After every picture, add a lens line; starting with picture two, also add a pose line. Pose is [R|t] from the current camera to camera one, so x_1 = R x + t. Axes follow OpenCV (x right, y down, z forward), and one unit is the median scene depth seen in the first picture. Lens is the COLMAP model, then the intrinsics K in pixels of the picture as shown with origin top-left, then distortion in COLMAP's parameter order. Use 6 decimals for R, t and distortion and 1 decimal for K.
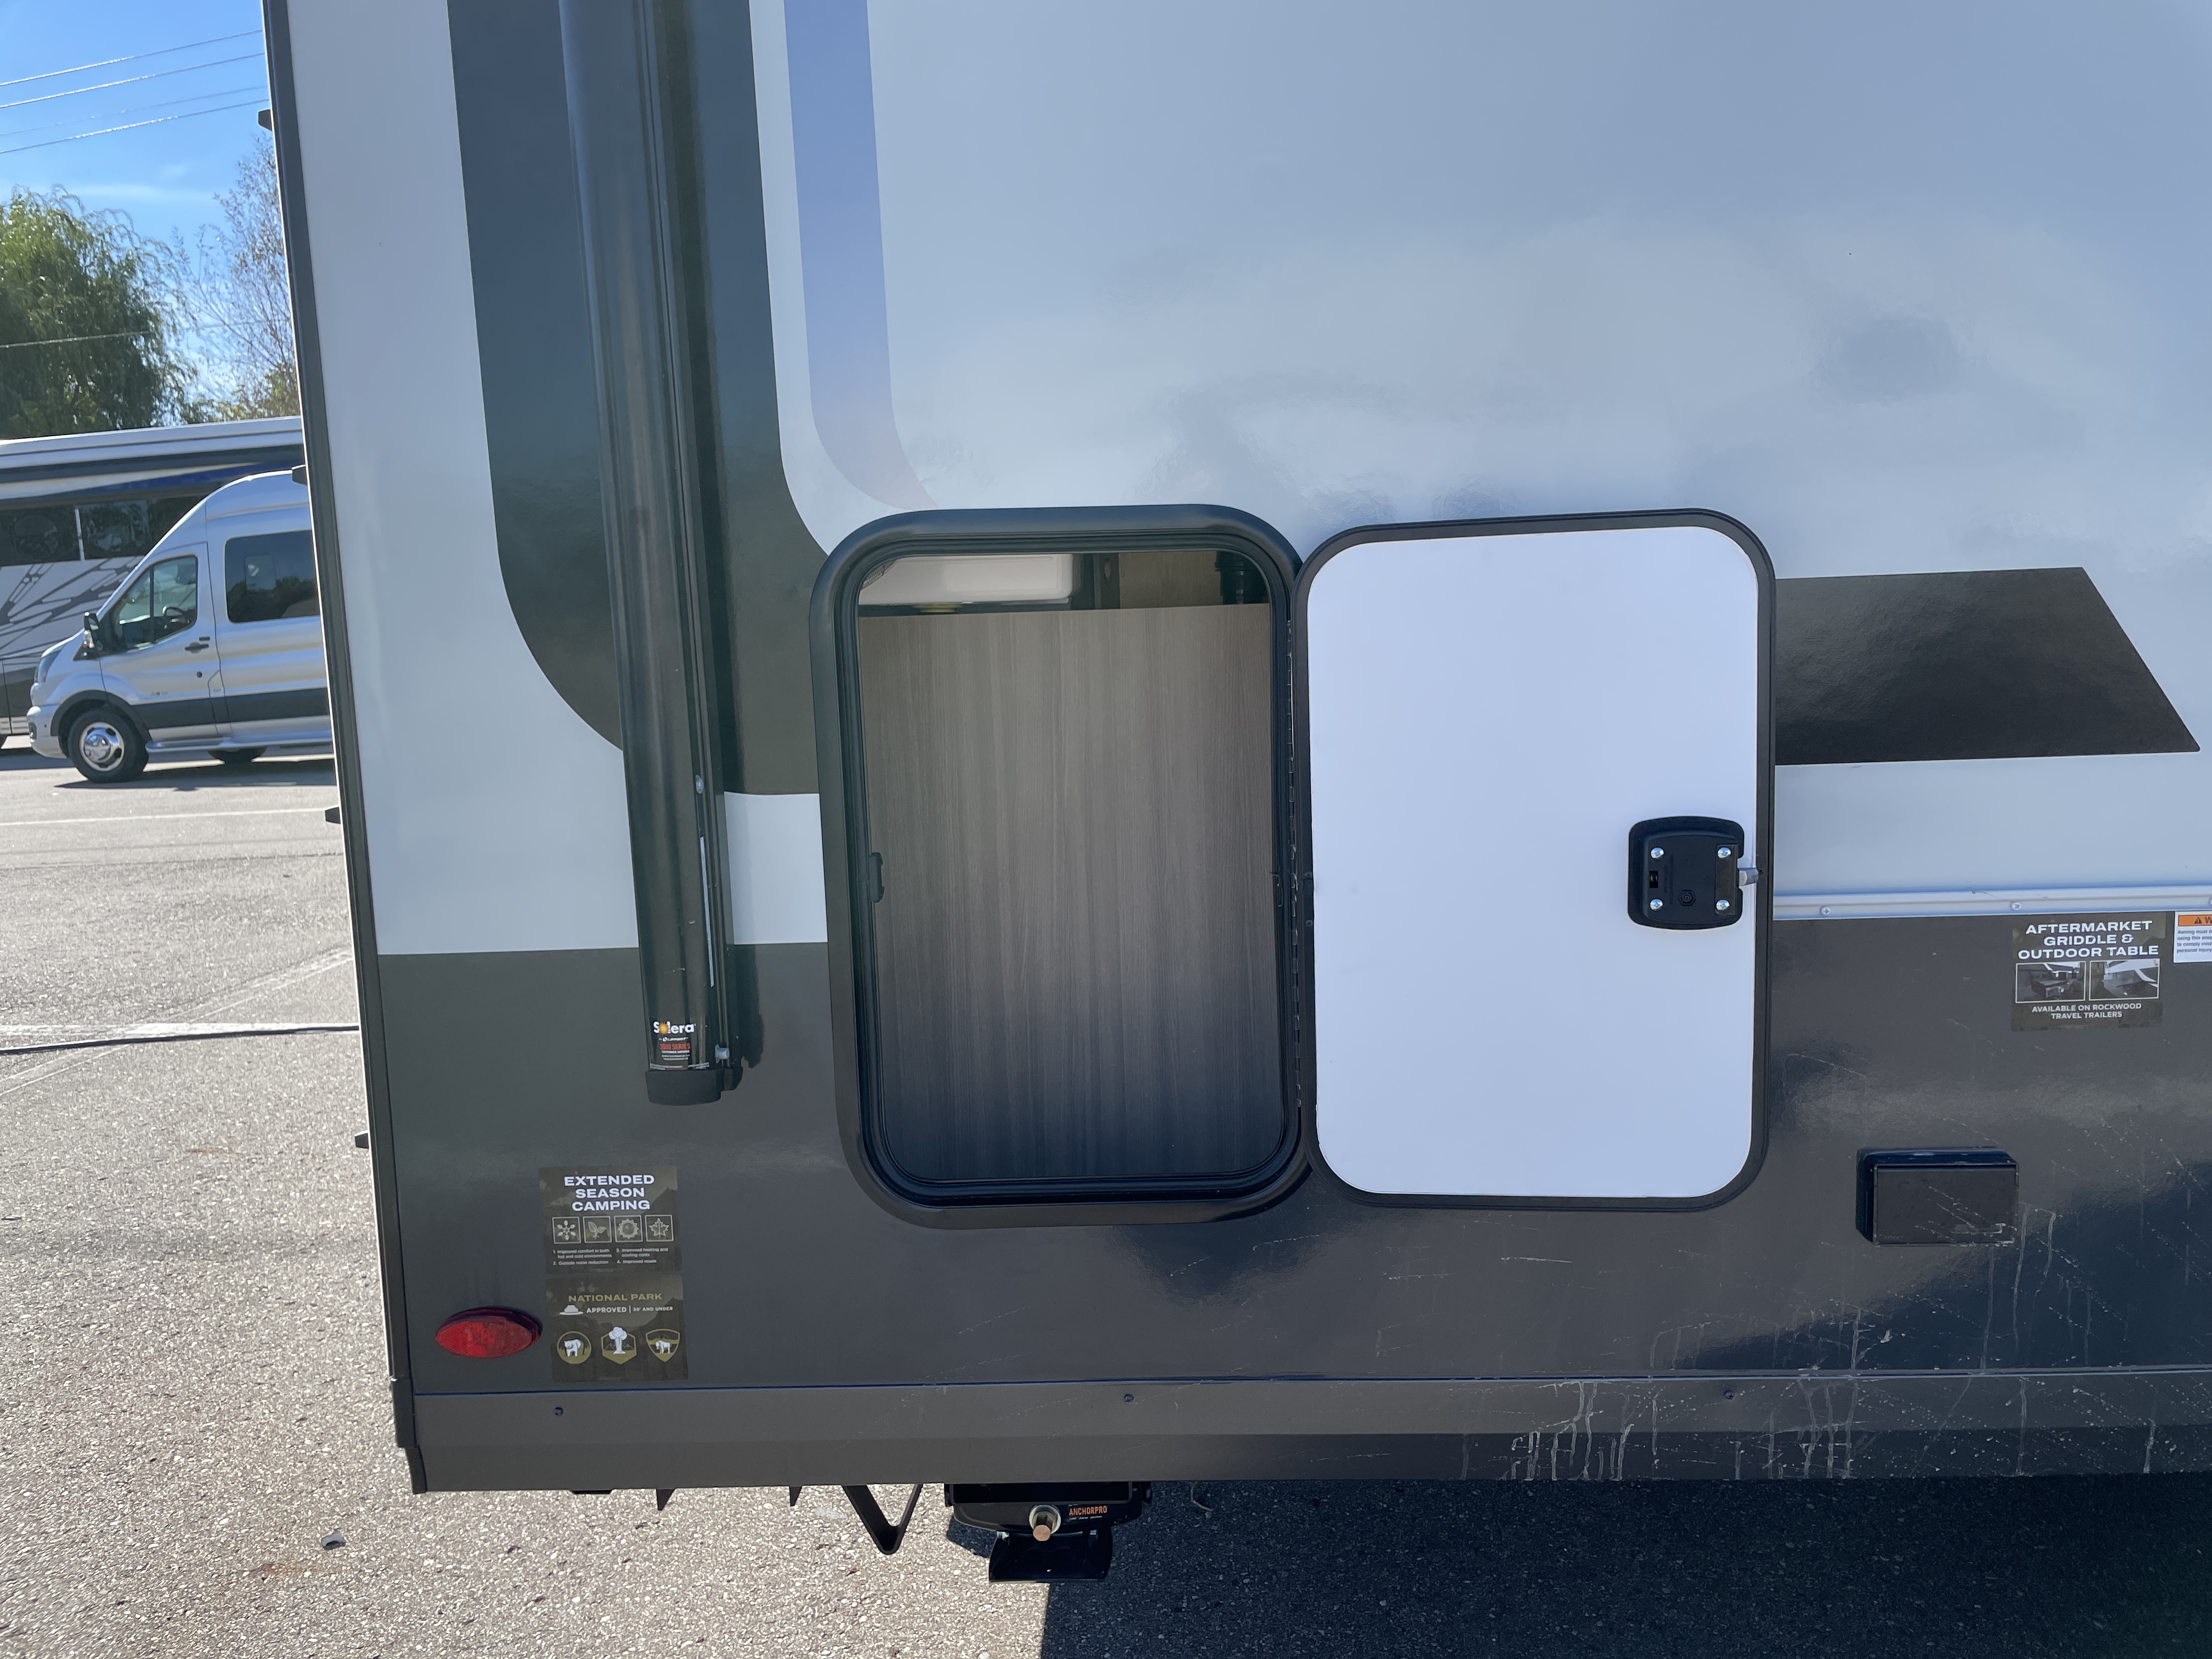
lens RADIAL K [[1706.1, 0, 1106.0], [0, 1706.1, 829.5], [0, 0, 1]] dist [0.004352, -0.006647]
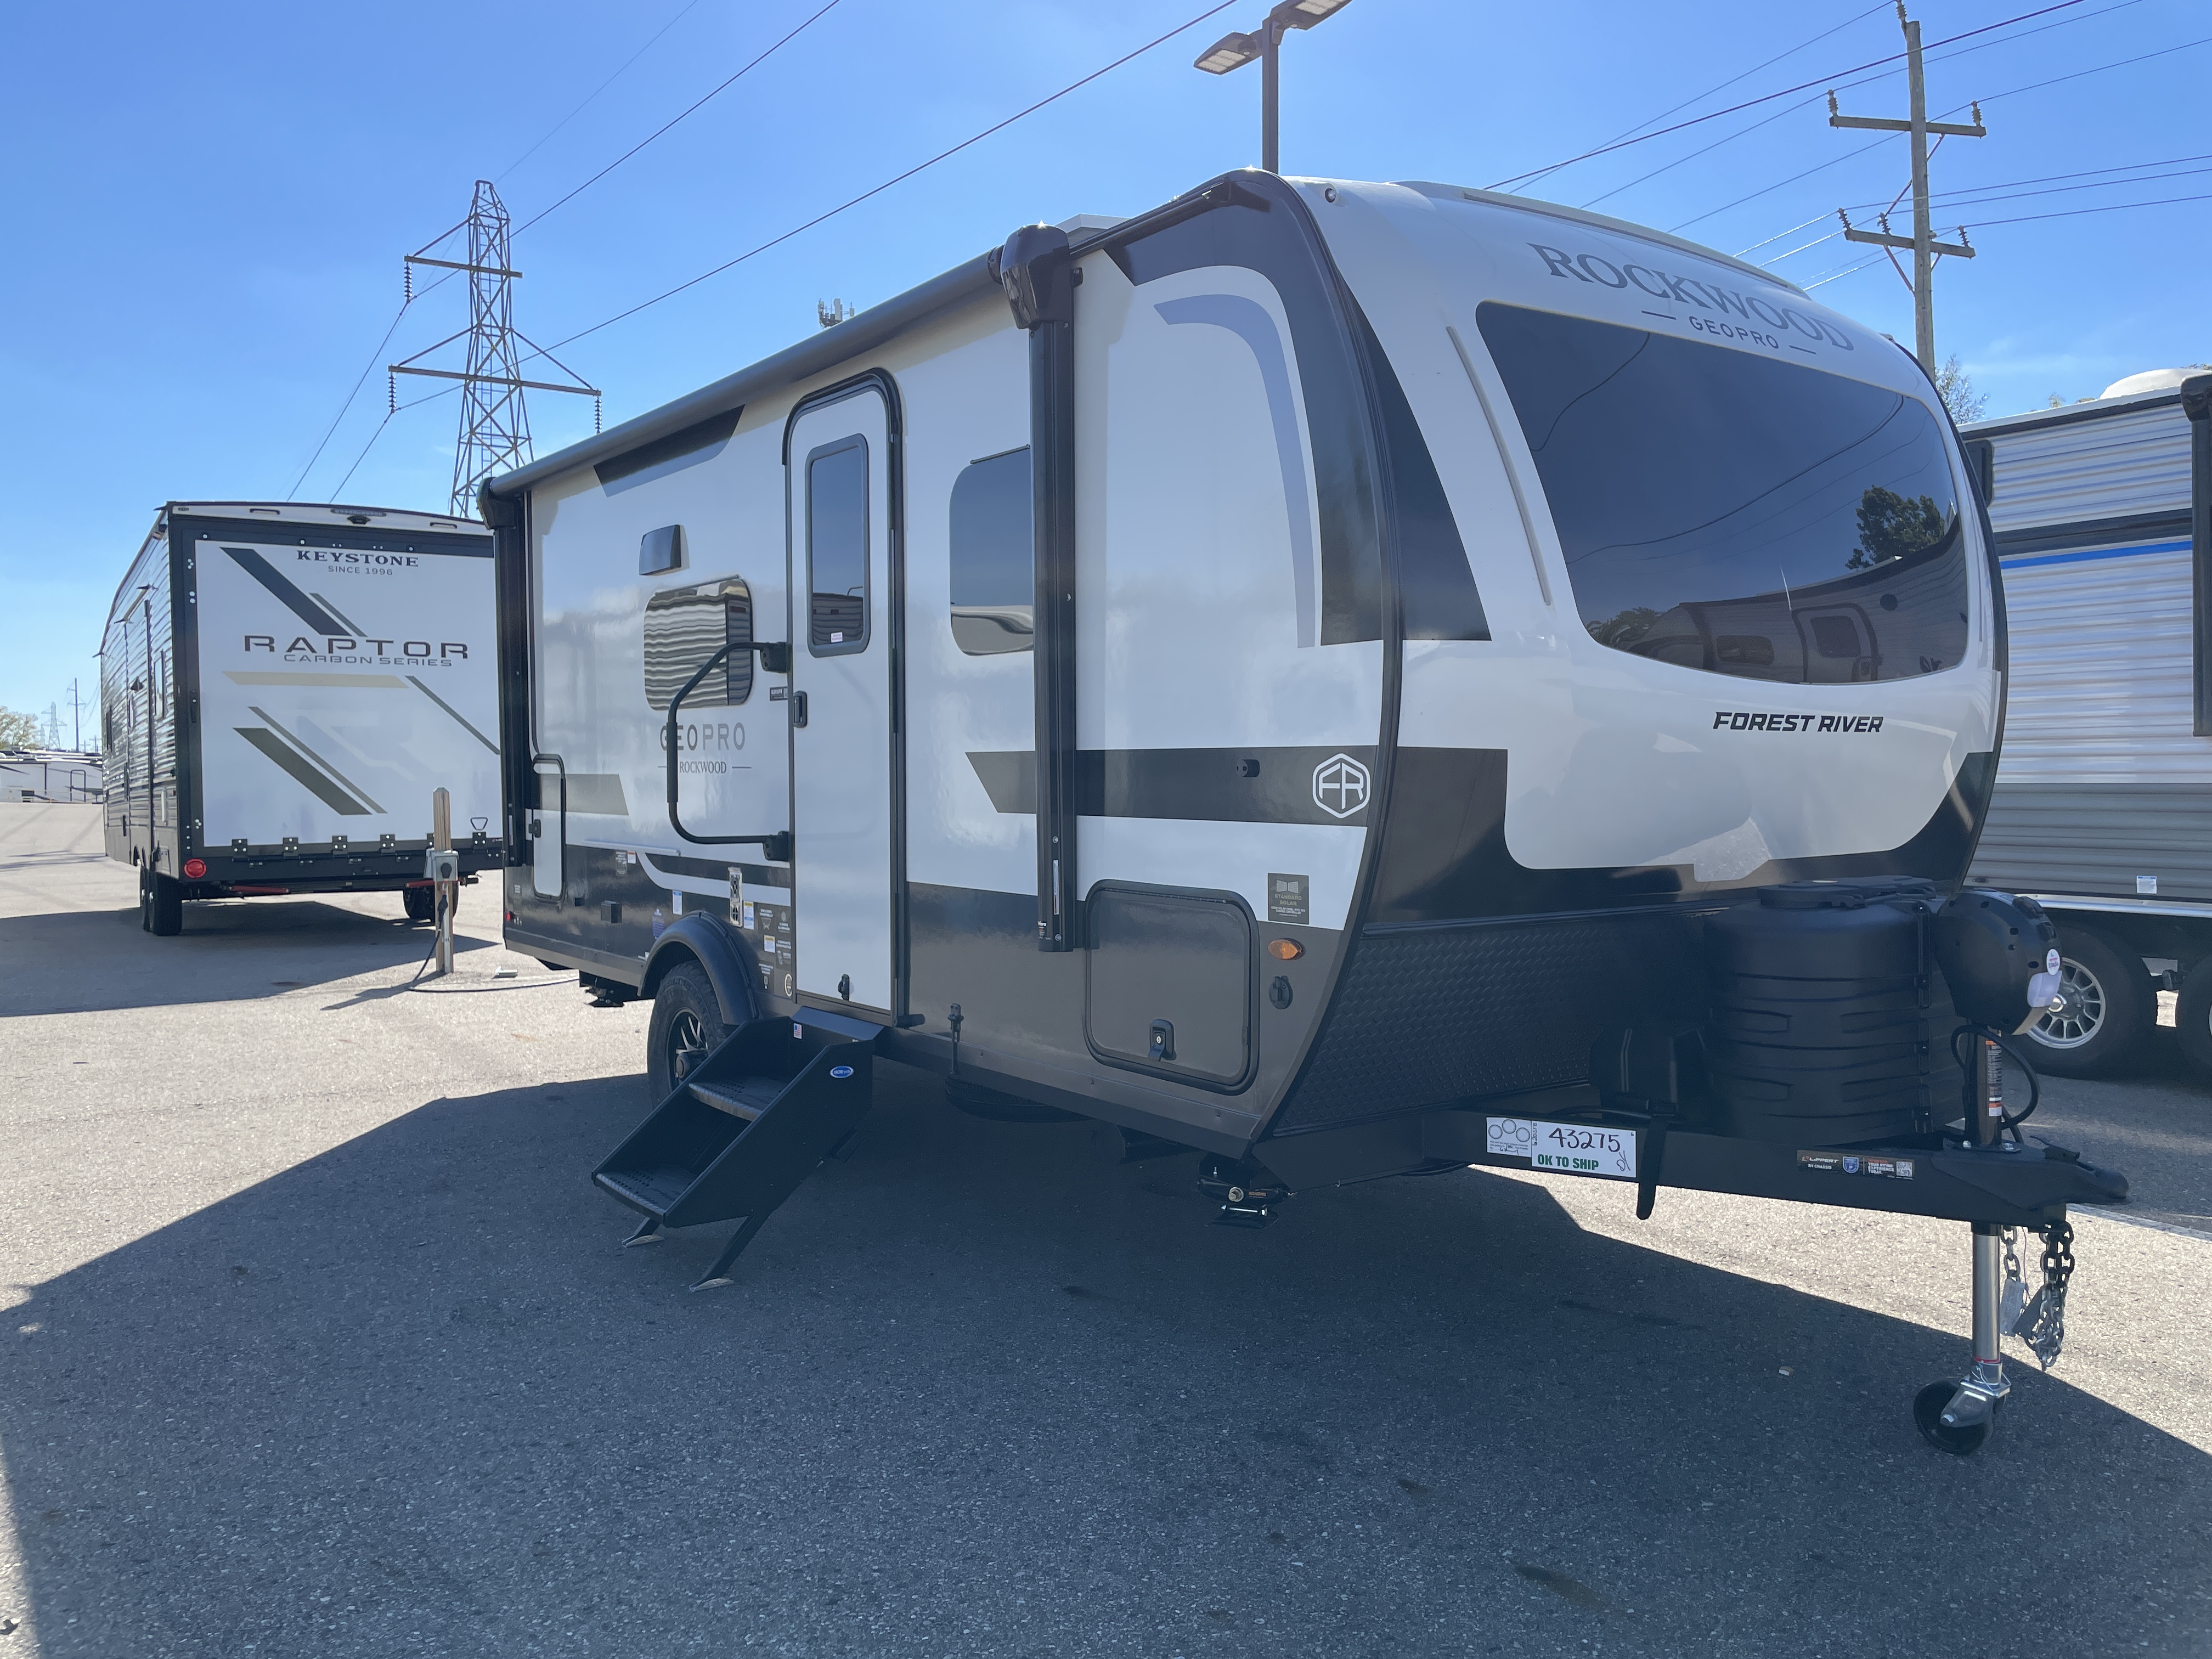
lens RADIAL K [[1706.1, 0, 1106.0], [0, 1706.1, 829.5], [0, 0, 1]] dist [0.004352, -0.006647]
pose [[0.636049, 0.059944, -0.769316, 4.475639], [-0.130691, 0.990943, -0.030839, -0.029618], [0.760500, 0.120158, 0.638123, -0.836204]]
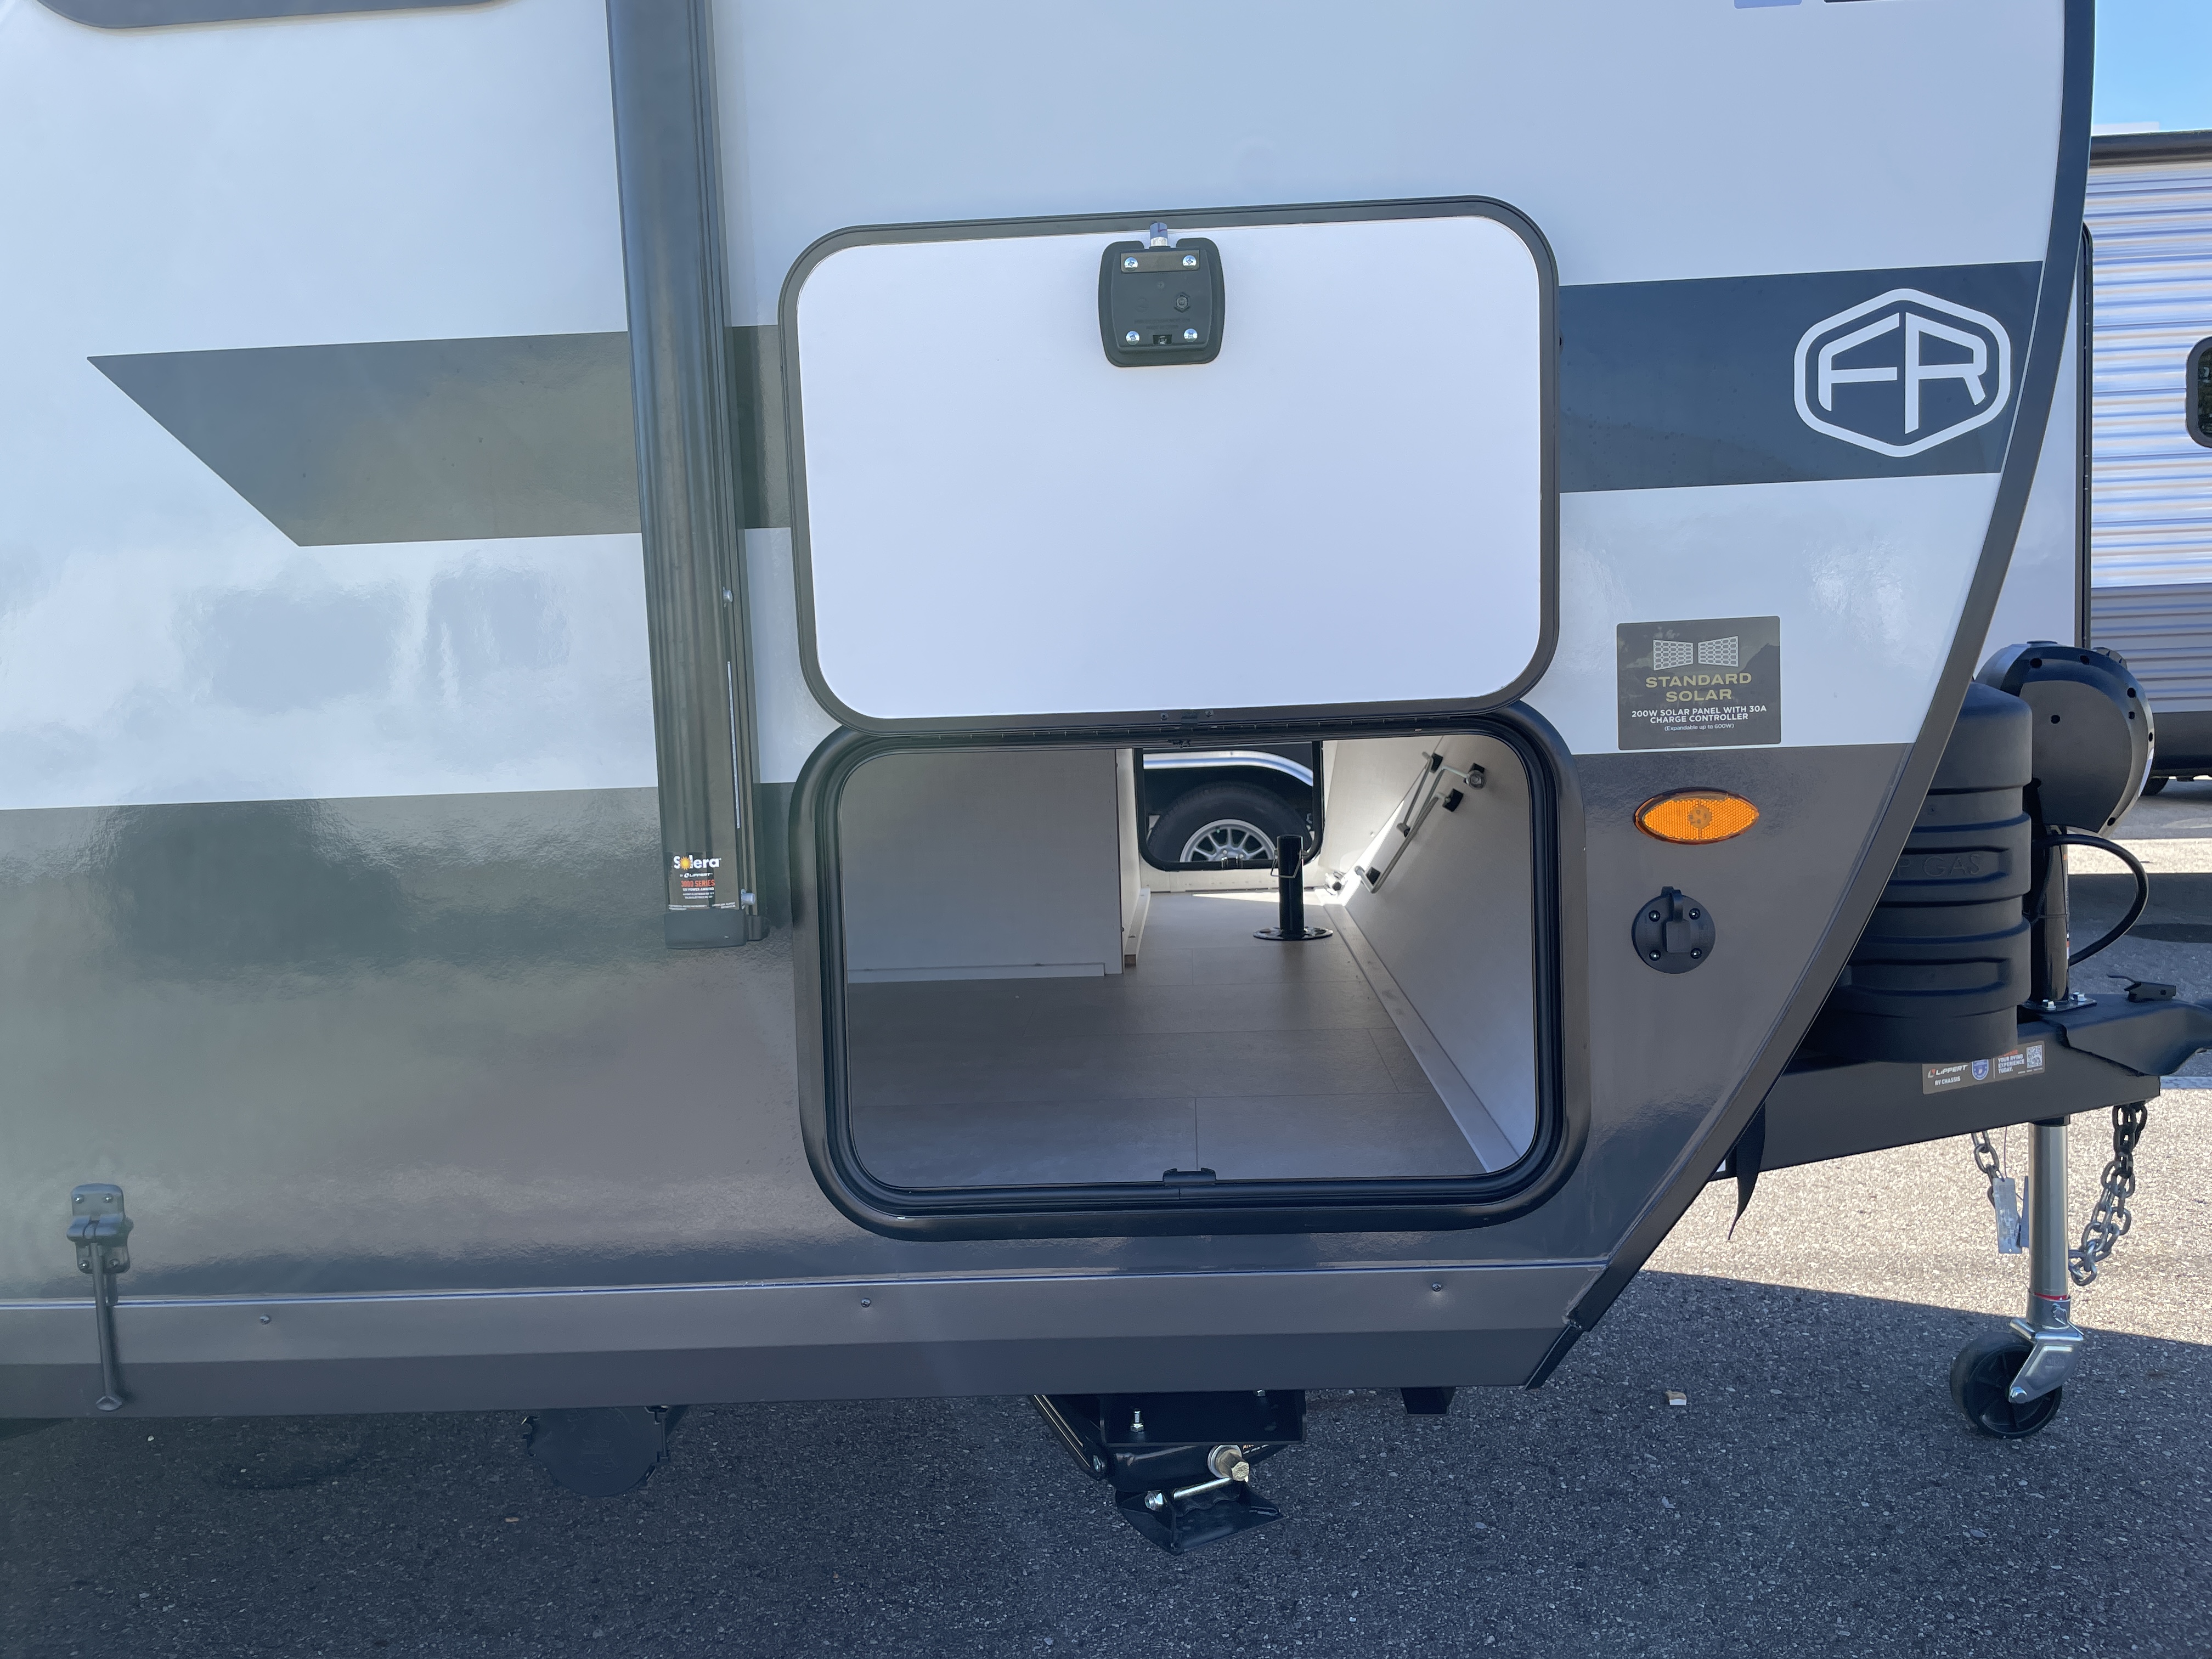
lens RADIAL K [[1706.1, 0, 1106.0], [0, 1706.1, 829.5], [0, 0, 1]] dist [0.004352, -0.006647]
pose [[0.999670, -0.009650, 0.023810, 2.640387], [0.010913, 0.998508, -0.053501, 0.072931], [-0.023258, 0.053743, 0.998284, -0.081559]]
